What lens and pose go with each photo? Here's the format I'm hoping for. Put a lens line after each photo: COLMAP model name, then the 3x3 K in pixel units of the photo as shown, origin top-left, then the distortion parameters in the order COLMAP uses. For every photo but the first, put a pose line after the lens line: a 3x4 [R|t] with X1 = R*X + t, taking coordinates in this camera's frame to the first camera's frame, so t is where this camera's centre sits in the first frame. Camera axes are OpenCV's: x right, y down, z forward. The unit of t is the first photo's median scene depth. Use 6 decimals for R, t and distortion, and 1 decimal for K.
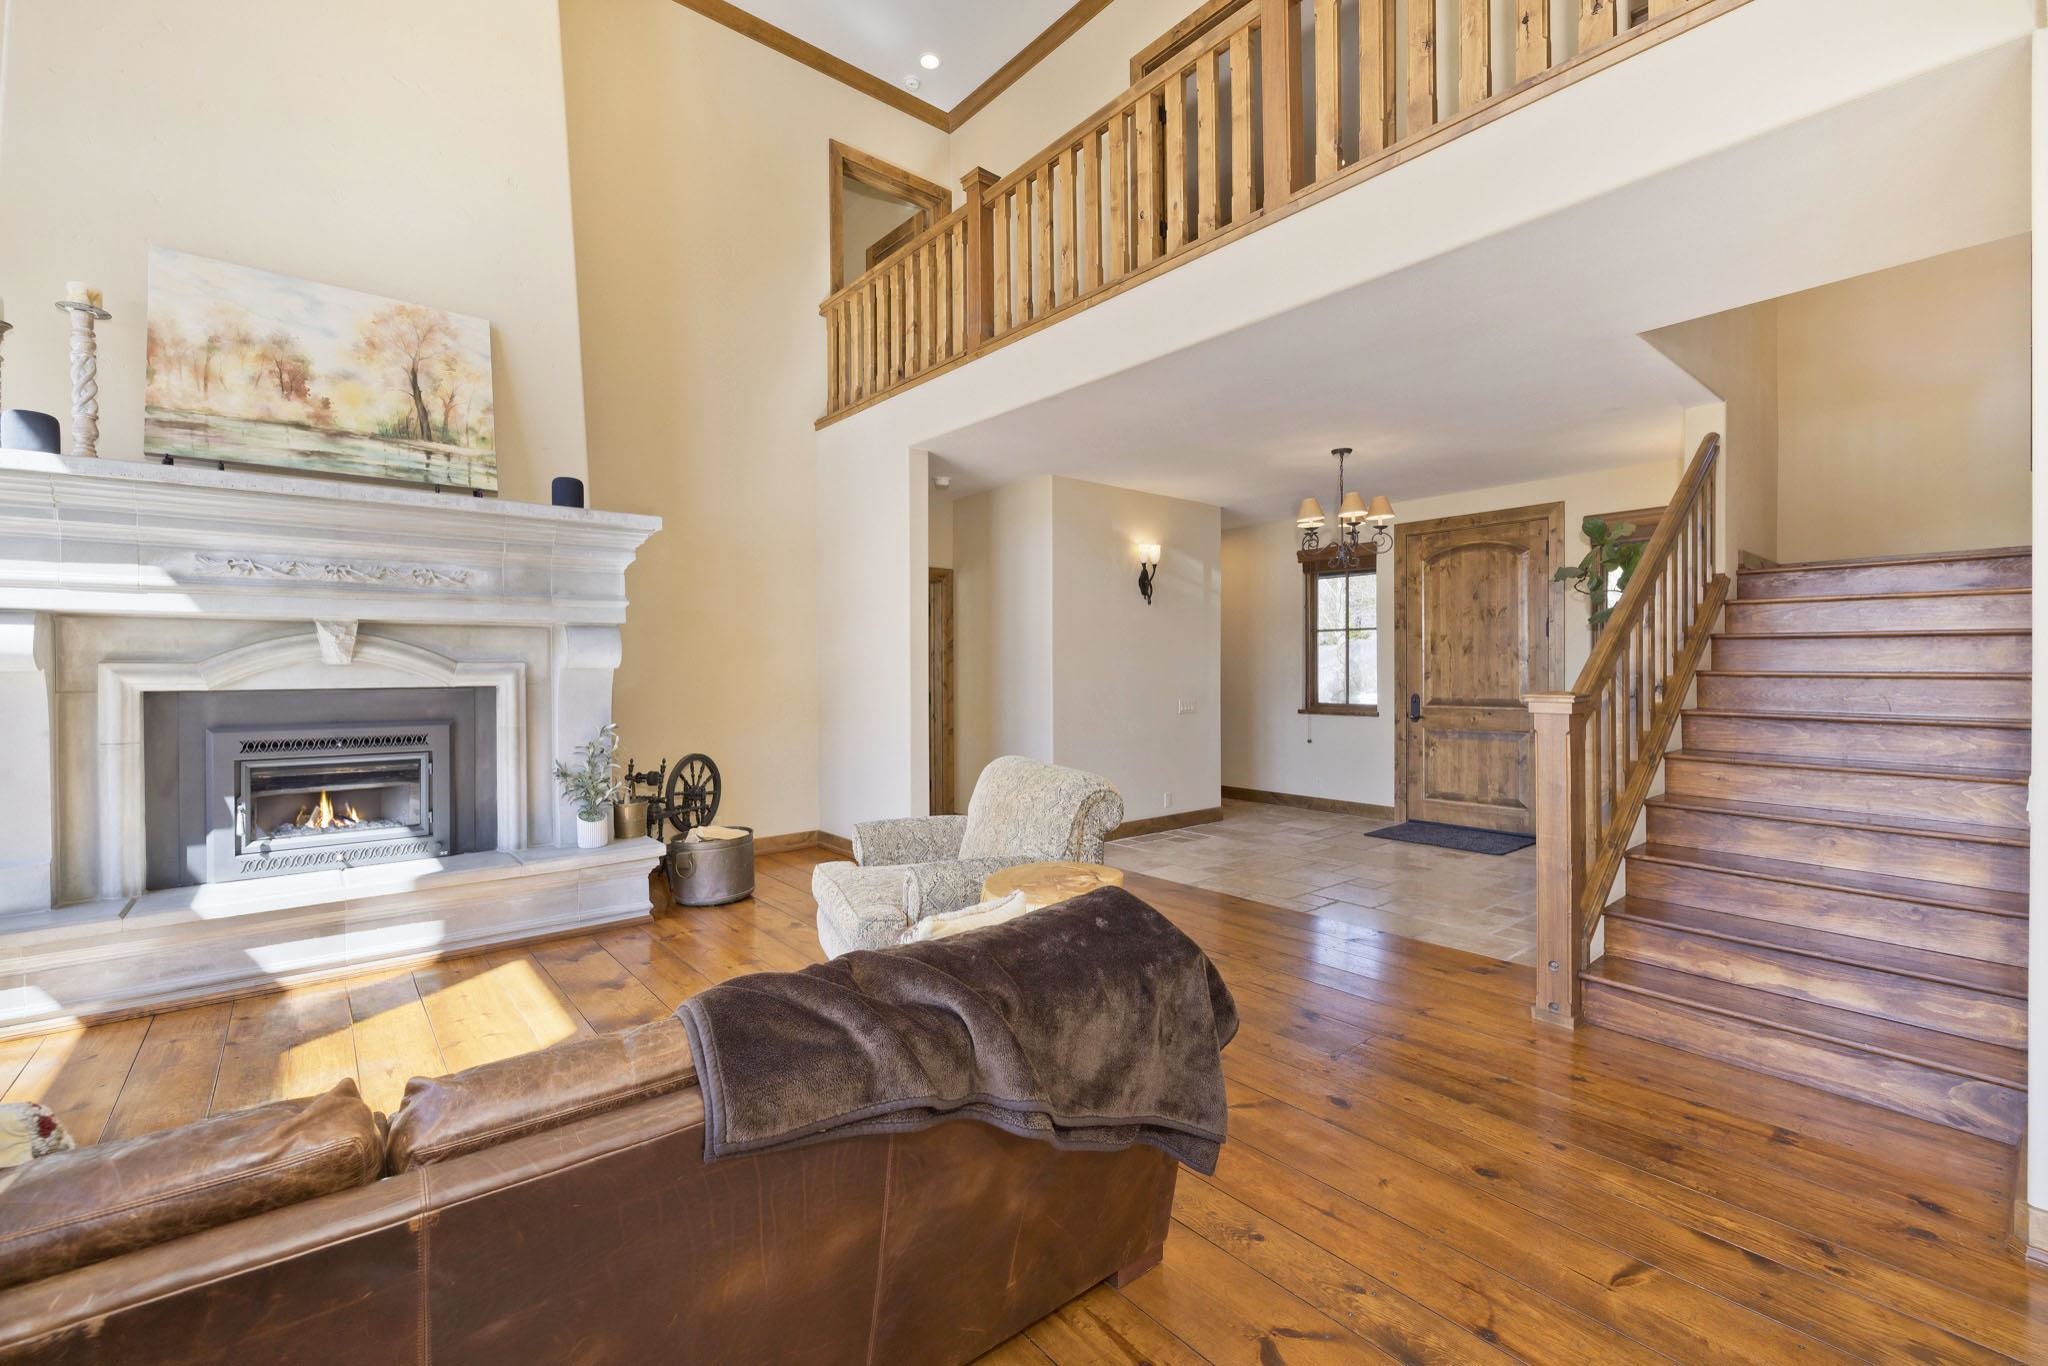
lens RADIAL K [[859.4, 0, 1010.7], [0, 859.4, 670.4], [0, 0, 1]] dist [0.001616, 0.000042]
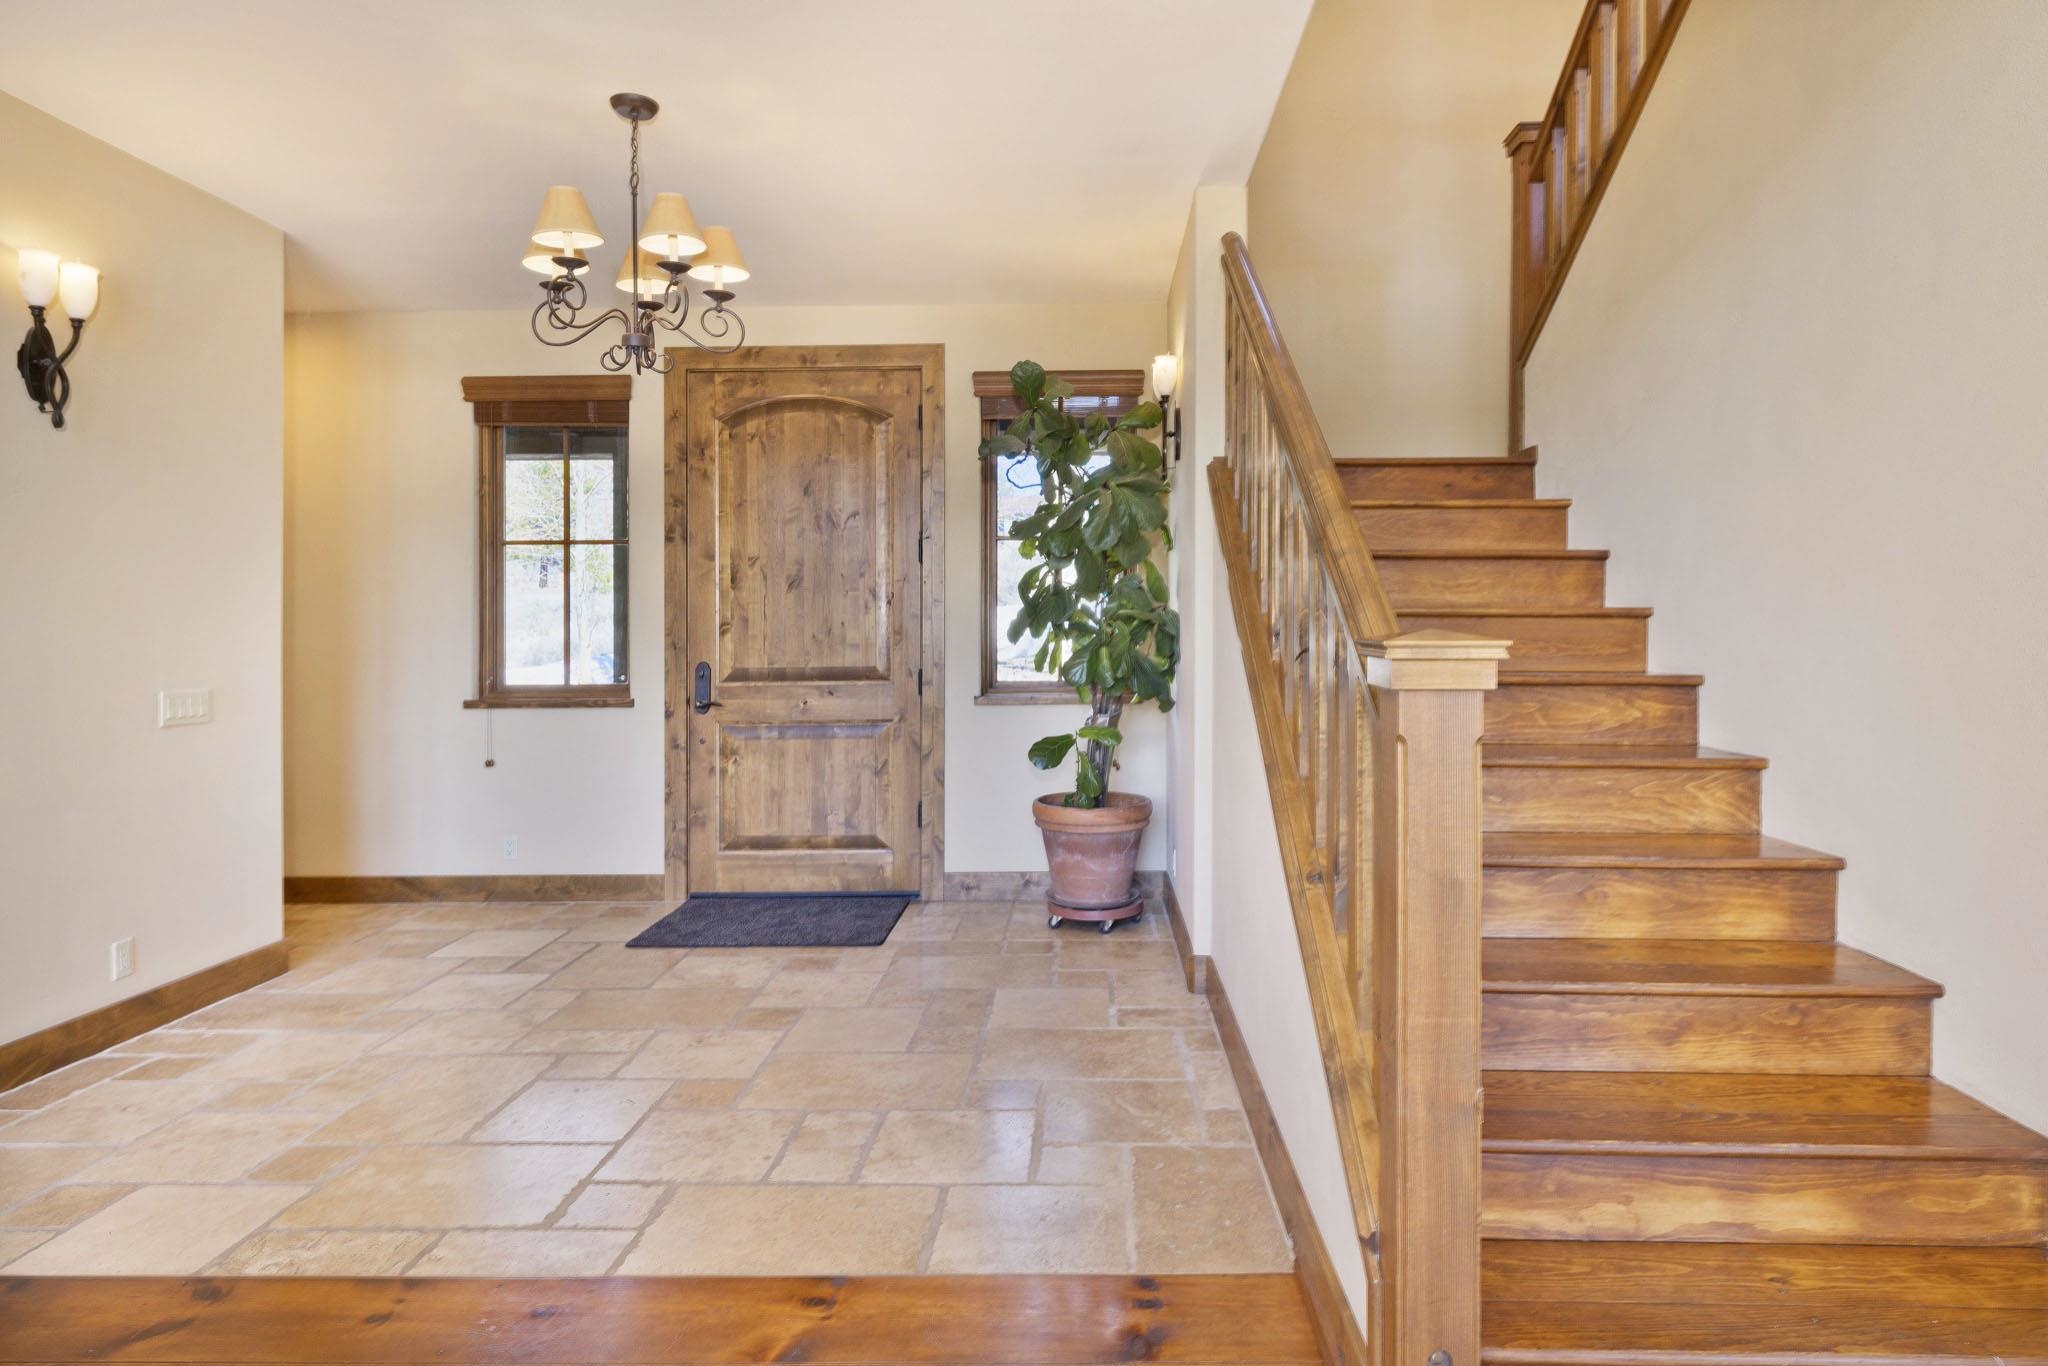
lens RADIAL K [[1140.7, 0, 1074.9], [0, 1140.7, 624.3], [0, 0, 1]] dist [0.000039, -0.000489]
pose [[0.639854, 0.003740, 0.768487, 0.104204], [0.005085, 0.999946, -0.009100, 0.017844], [-0.768479, 0.009731, 0.639801, 0.570654]]
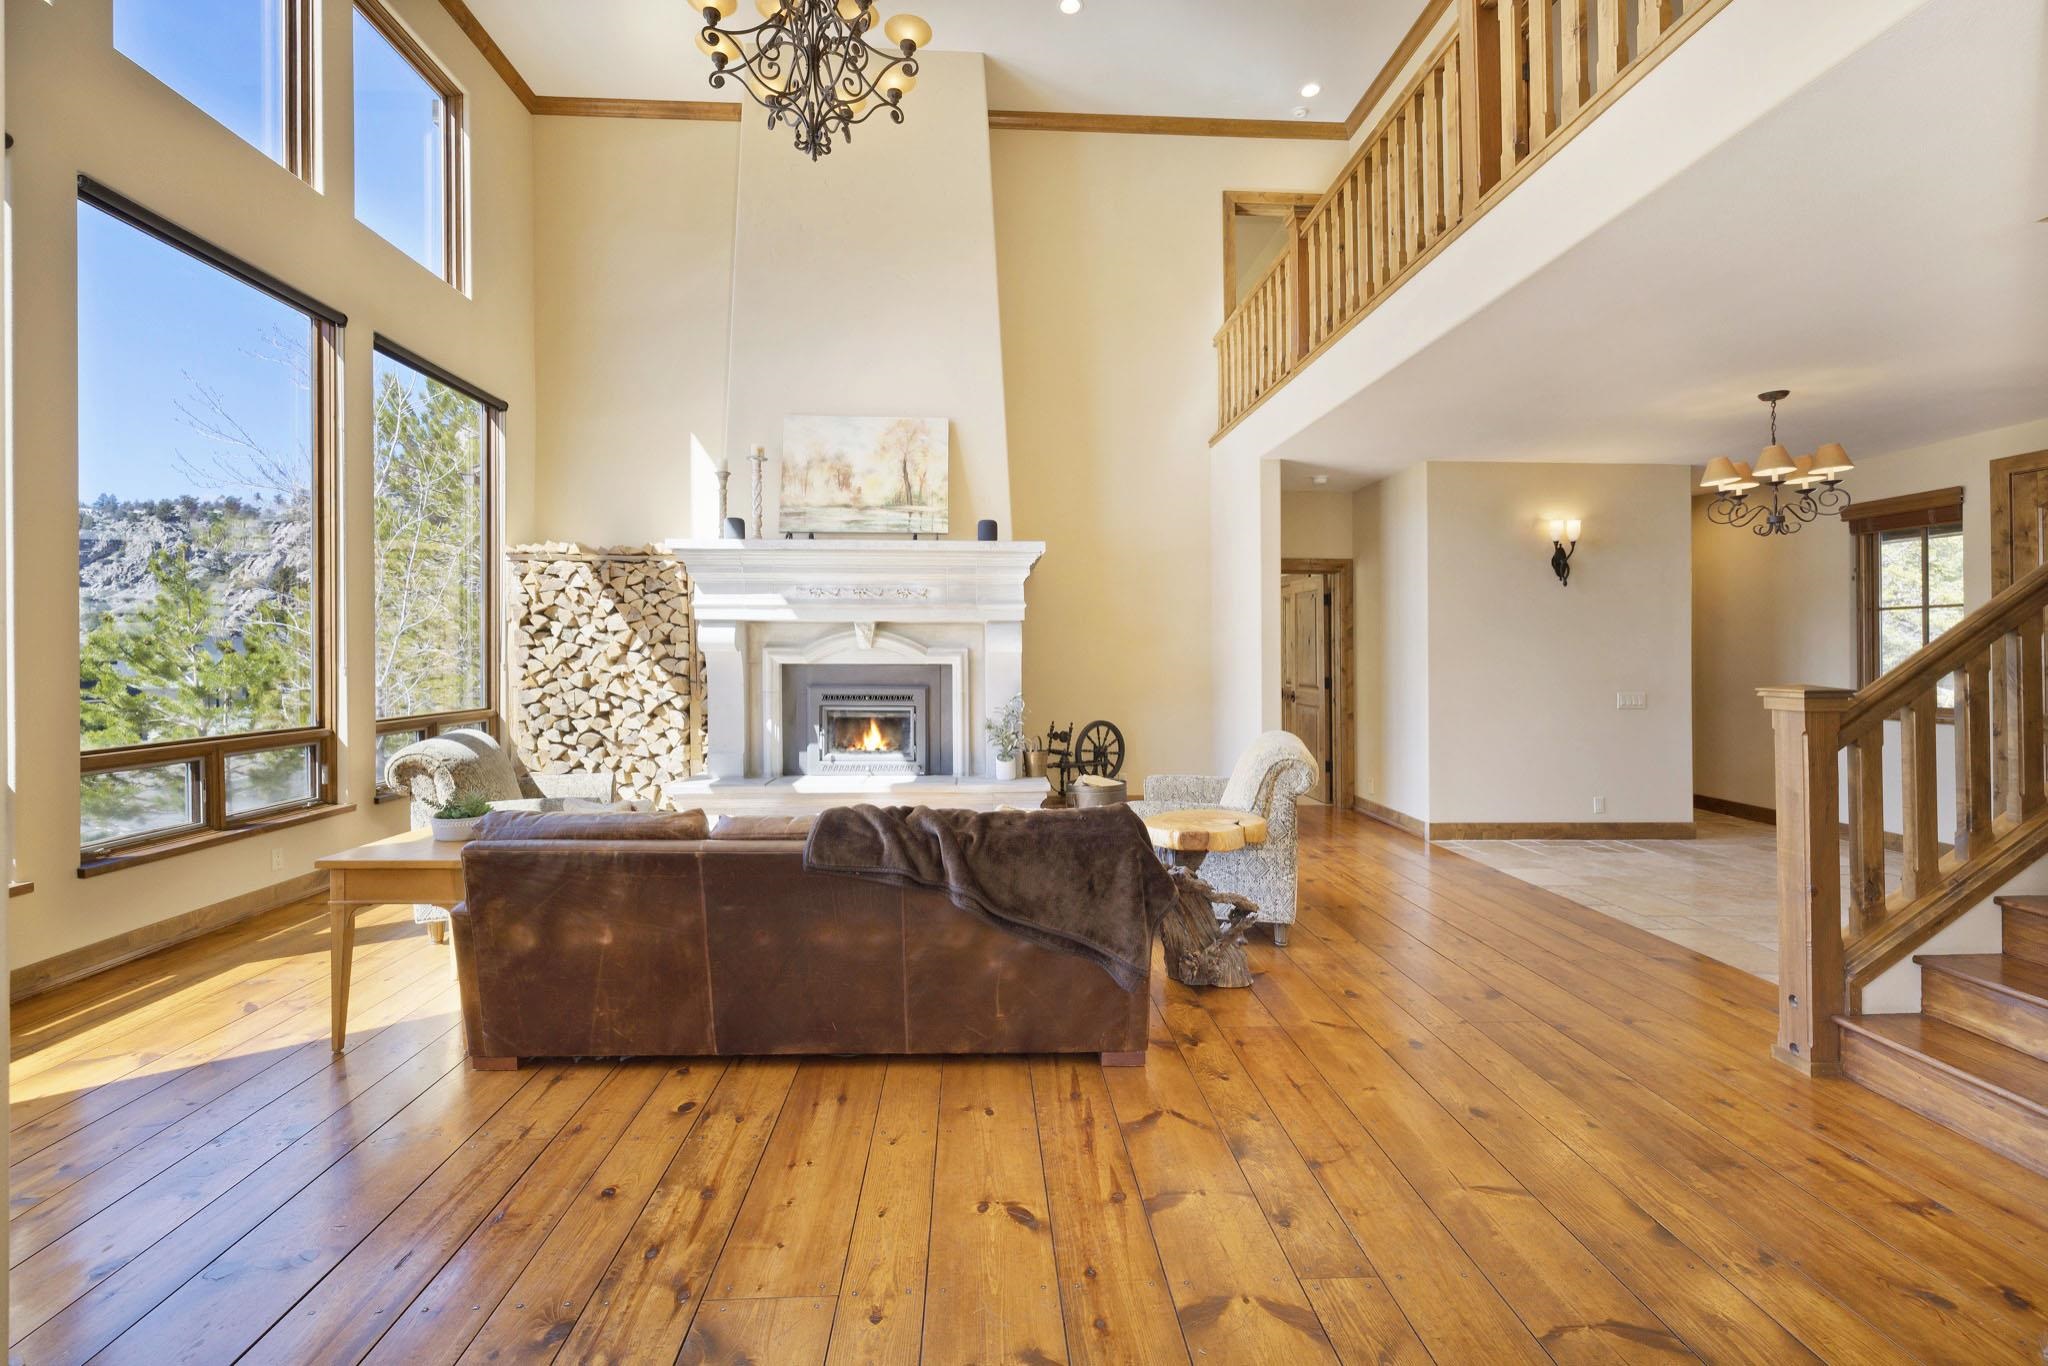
lens RADIAL K [[865.5, 0, 1010.2], [0, 865.5, 657.3], [0, 0, 1]] dist [0.001001, 0.000045]
pose [[0.799780, 0.009771, -0.600214, 0.370576], [-0.008520, 0.999952, 0.004924, -0.001296], [0.600233, 0.001176, 0.799824, -0.127958]]
